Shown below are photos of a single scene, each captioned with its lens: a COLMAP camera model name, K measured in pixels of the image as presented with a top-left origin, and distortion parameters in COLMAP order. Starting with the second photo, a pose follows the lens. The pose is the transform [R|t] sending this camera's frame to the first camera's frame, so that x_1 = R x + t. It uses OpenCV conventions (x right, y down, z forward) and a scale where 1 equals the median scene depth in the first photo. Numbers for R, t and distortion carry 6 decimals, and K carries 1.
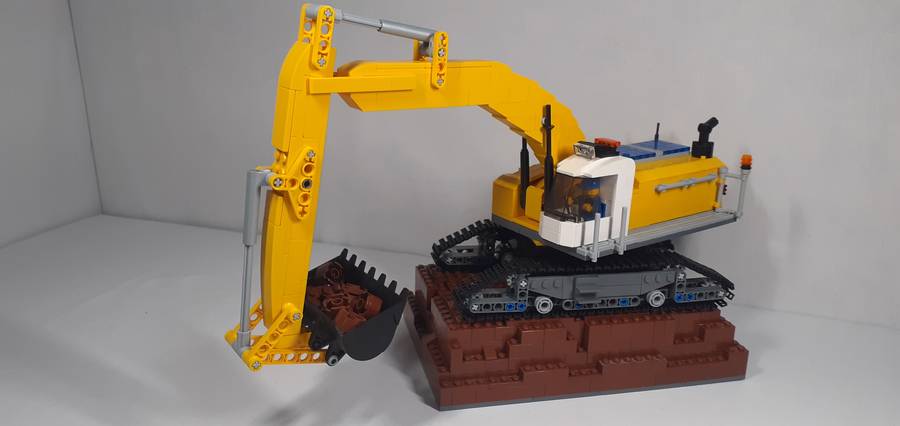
lens RADIAL K [[692.6, 0, 429.9], [0, 692.6, 214.4], [0, 0, 1]] dist [-0.006655, -0.008520]
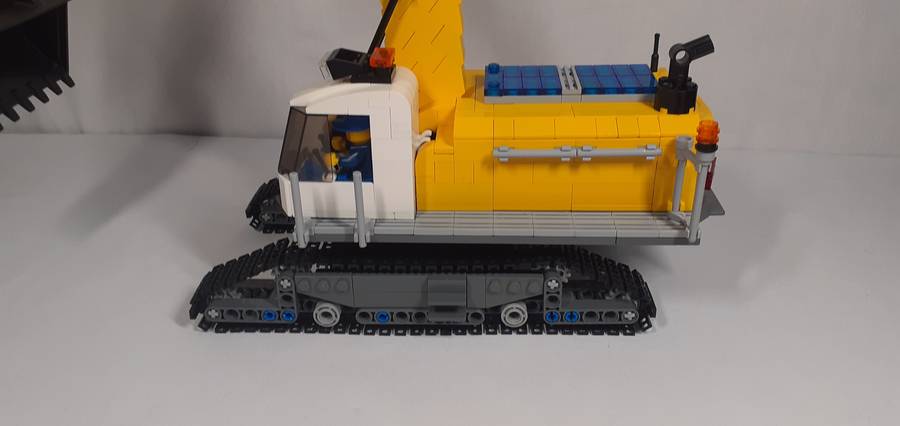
lens RADIAL K [[692.6, 0, 429.9], [0, 692.6, 214.4], [0, 0, 1]] dist [-0.006655, -0.008520]
pose [[0.799361, 0.247317, -0.547591, 0.580918], [-0.139491, 0.962845, 0.231239, -0.107421], [0.584435, -0.108459, 0.804159, 0.494234]]
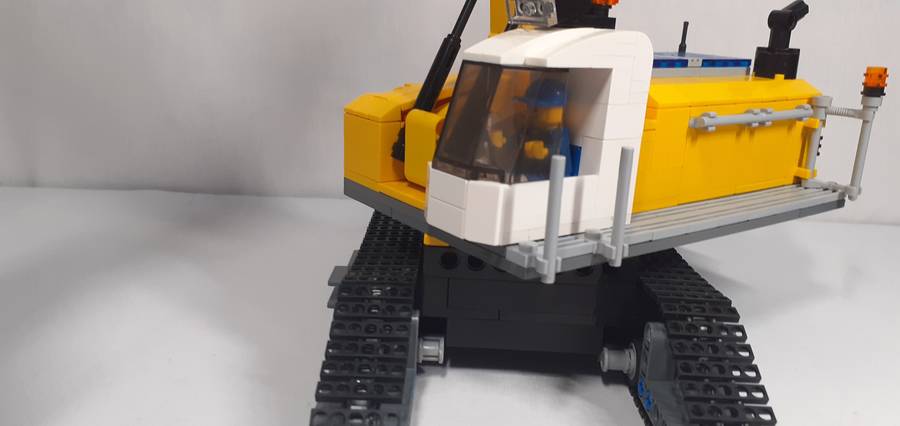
lens RADIAL K [[692.6, 0, 429.9], [0, 692.6, 214.4], [0, 0, 1]] dist [-0.006655, -0.008520]
pose [[0.999427, 0.024620, 0.023233, 0.140049], [-0.024157, 0.999508, -0.019996, 0.033807], [-0.023714, 0.019423, 0.999530, 0.531634]]
